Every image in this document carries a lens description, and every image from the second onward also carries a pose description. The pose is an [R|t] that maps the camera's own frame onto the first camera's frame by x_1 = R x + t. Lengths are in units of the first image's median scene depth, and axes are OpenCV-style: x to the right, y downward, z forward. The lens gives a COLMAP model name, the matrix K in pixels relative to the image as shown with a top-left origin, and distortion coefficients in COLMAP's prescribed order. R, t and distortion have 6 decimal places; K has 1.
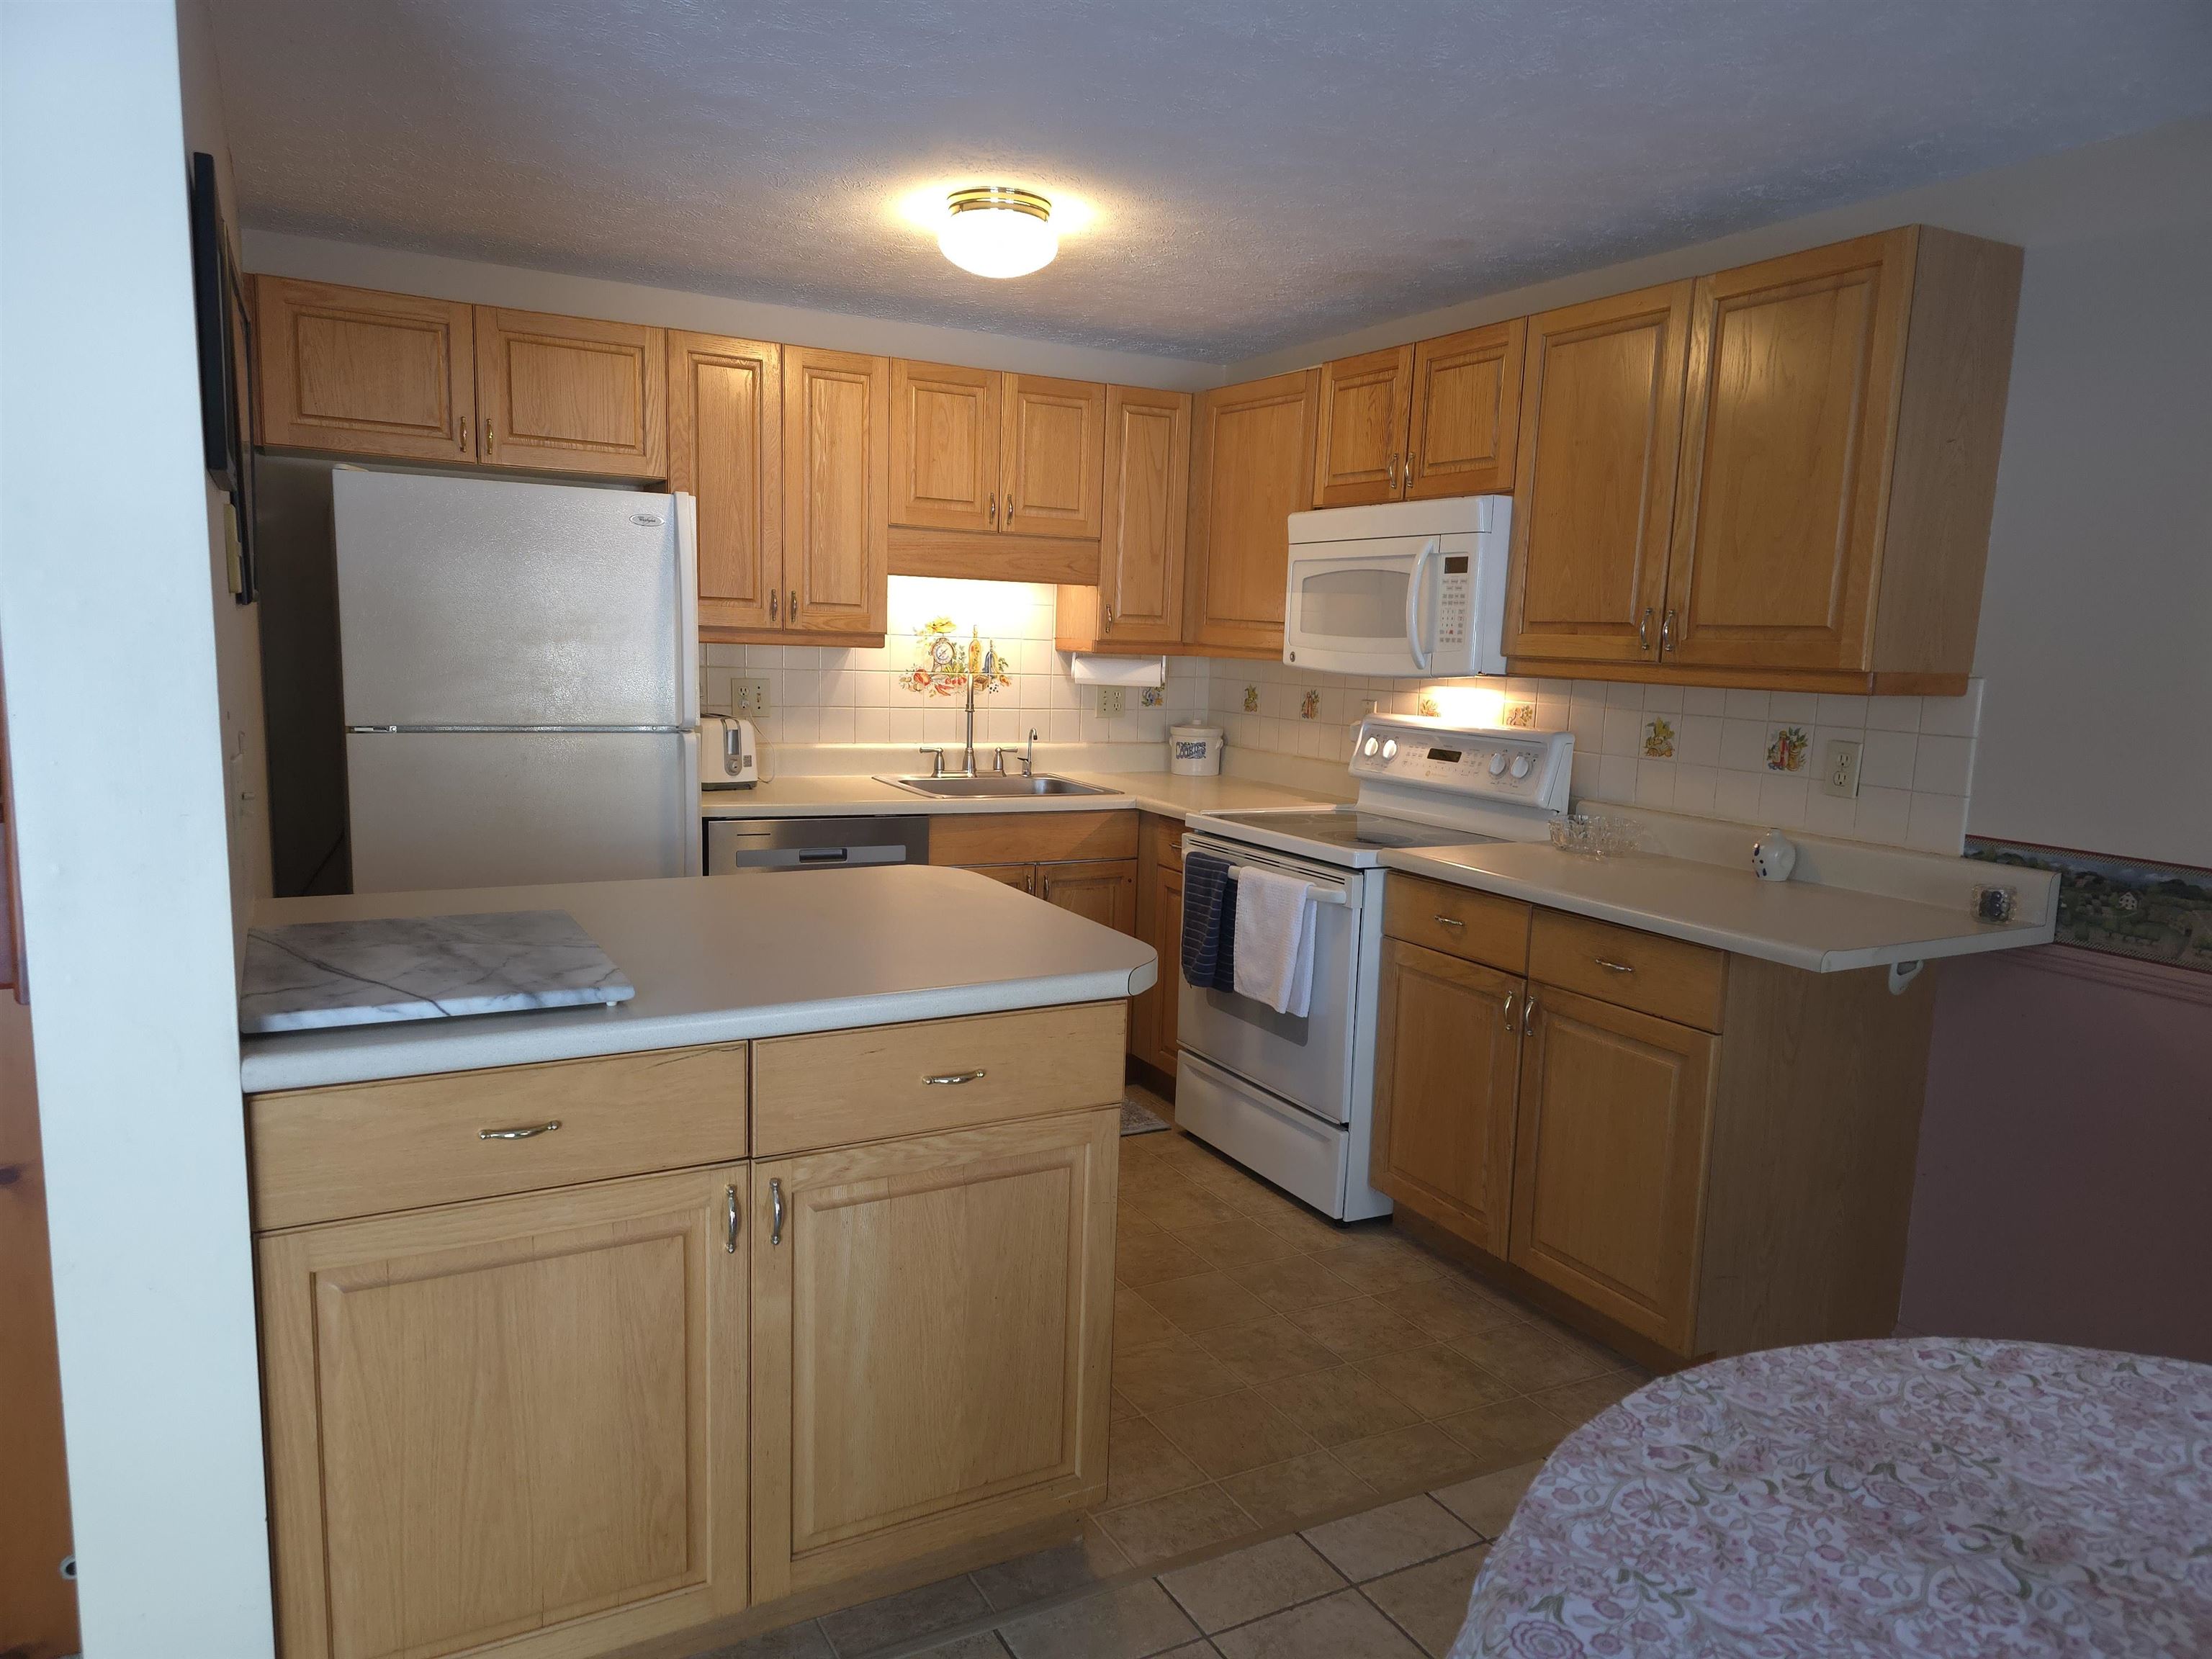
lens RADIAL K [[1487.6, 0, 1110.0], [0, 1487.6, 837.5], [0, 0, 1]] dist [0.071932, -0.058074]
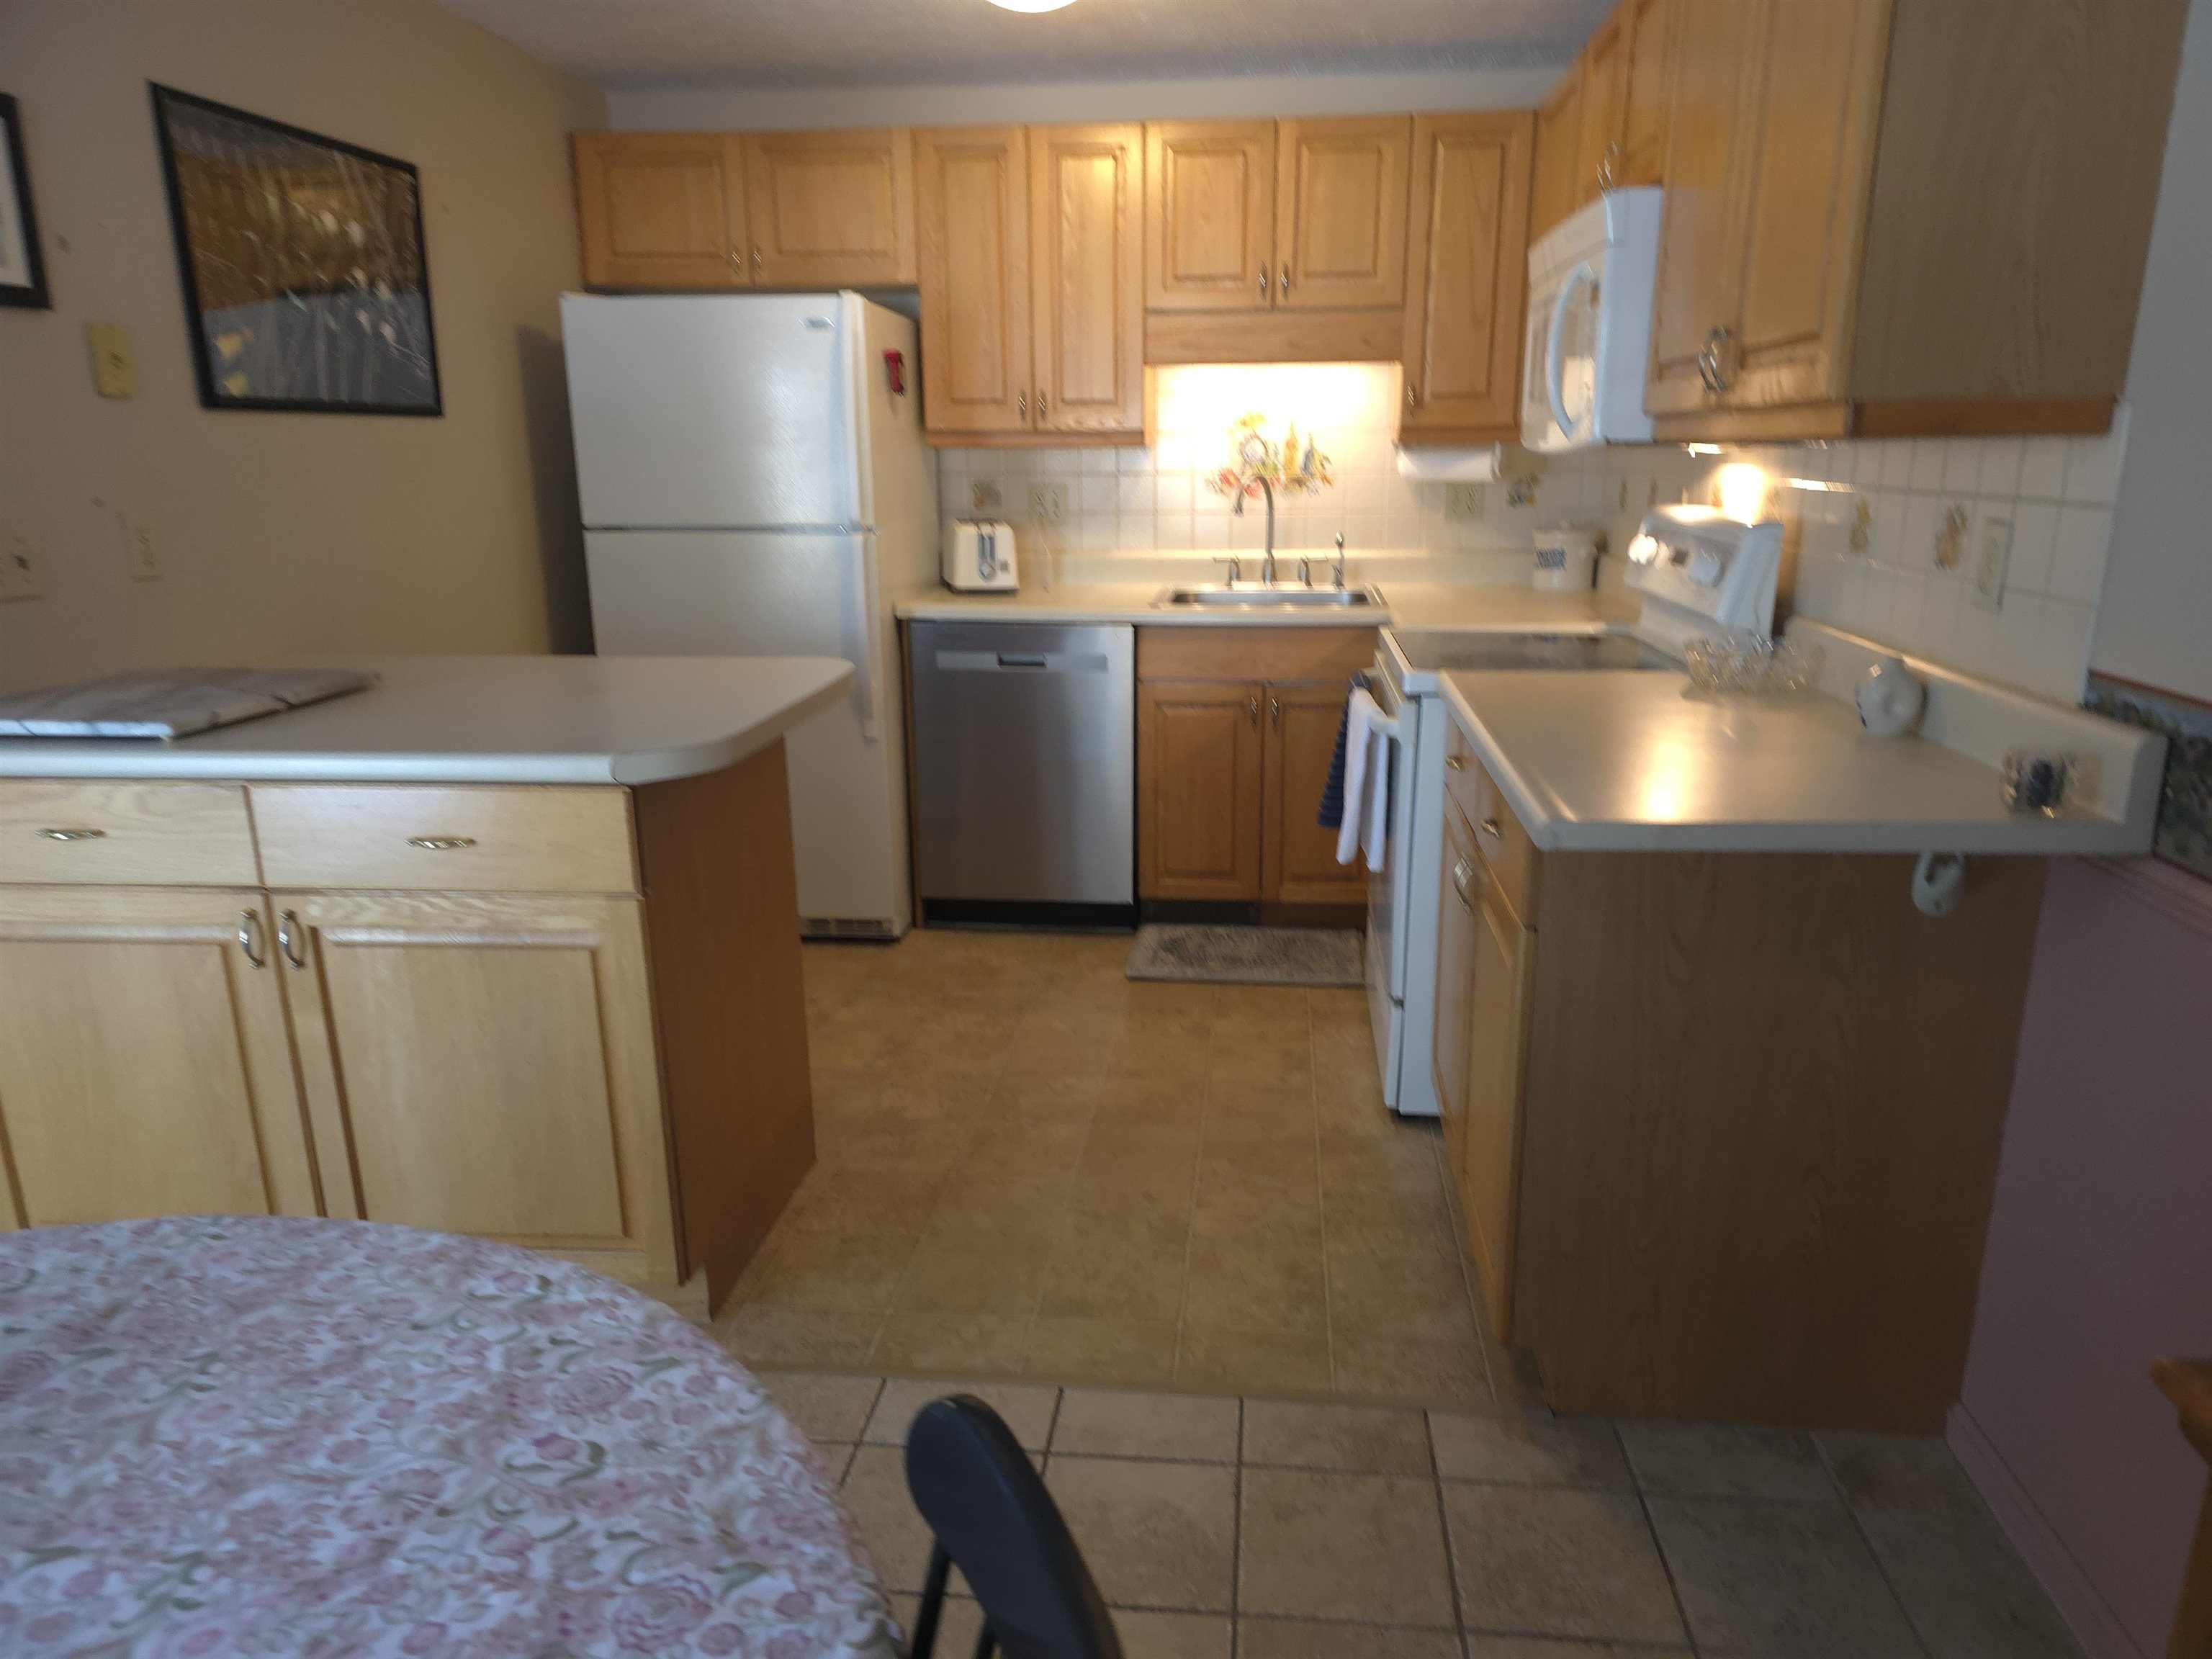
lens RADIAL K [[1487.9, 0, 1134.0], [0, 1487.9, 849.1], [0, 0, 1]] dist [0.066250, -0.060898]
pose [[0.831822, 0.106832, -0.544664, 0.460458], [-0.043606, 0.990847, 0.127751, 0.006881], [0.553327, -0.082515, 0.828867, 0.218591]]
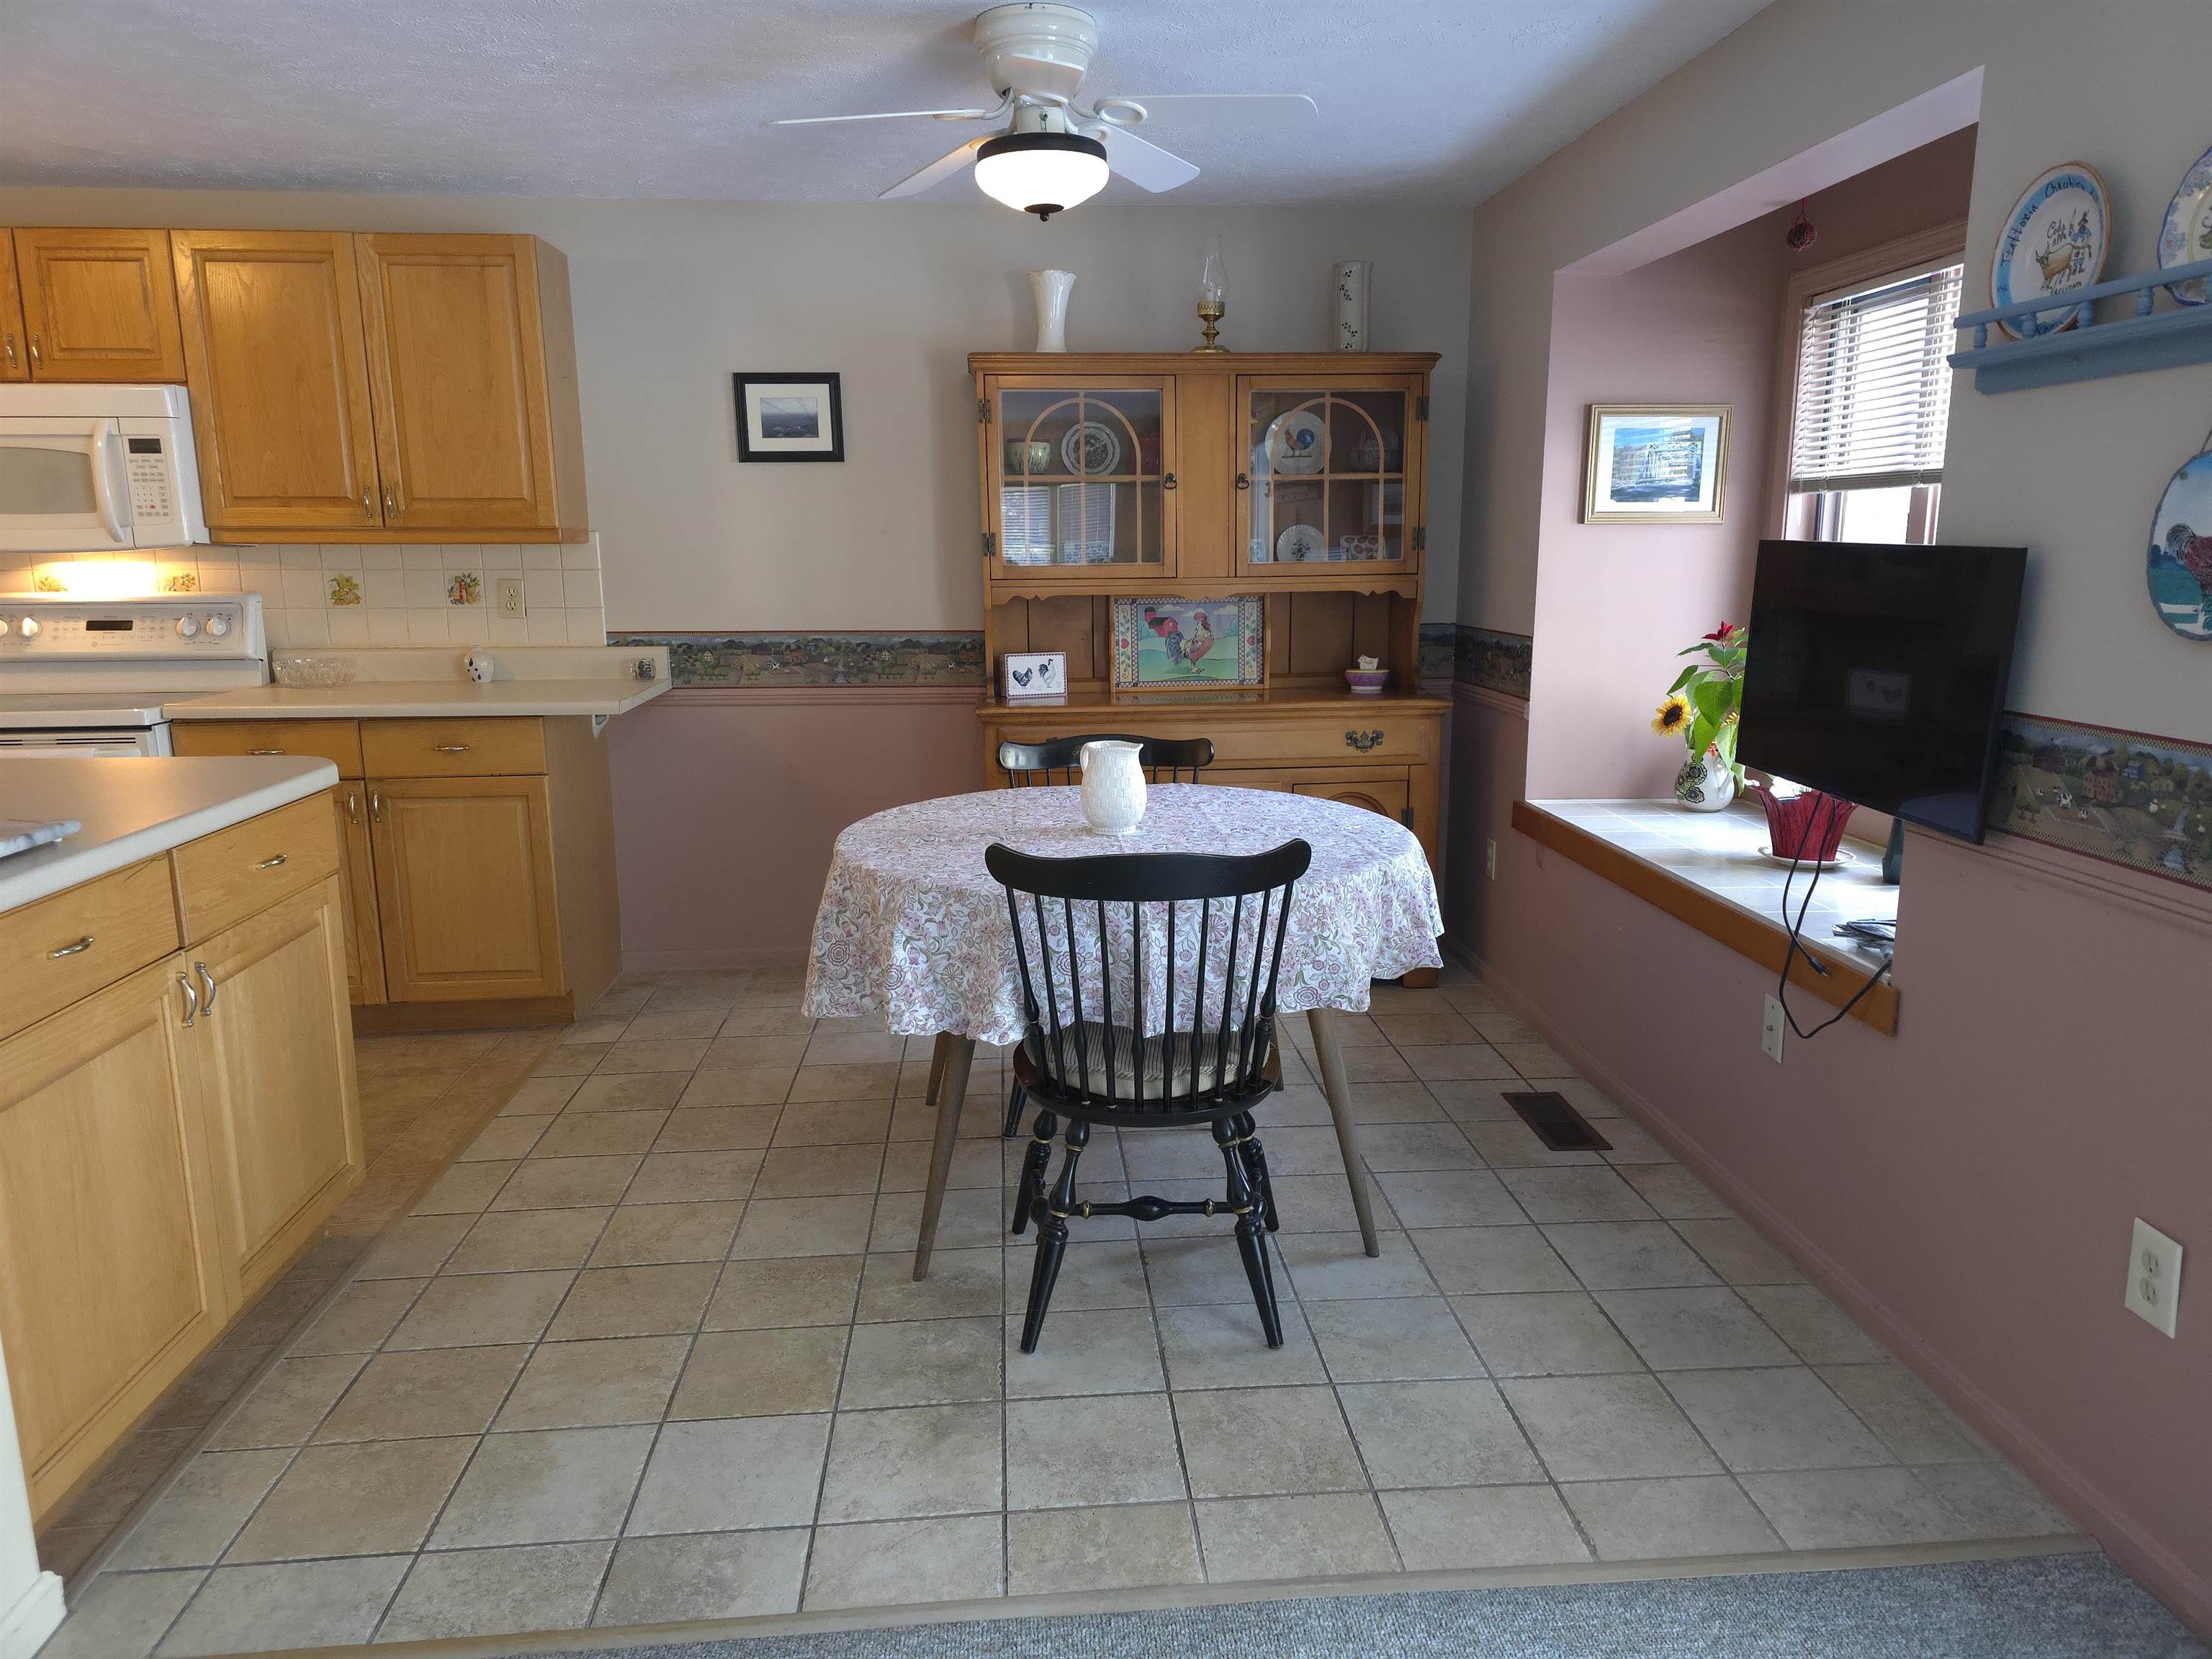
lens RADIAL K [[1486.5, 0, 1138.6], [0, 1486.5, 804.8], [0, 0, 1]] dist [0.068226, -0.049871]
pose [[0.392861, -0.199372, 0.897725, -0.513008], [0.149495, 0.977076, 0.151573, 0.016121], [-0.907365, 0.074658, 0.413660, -0.105757]]
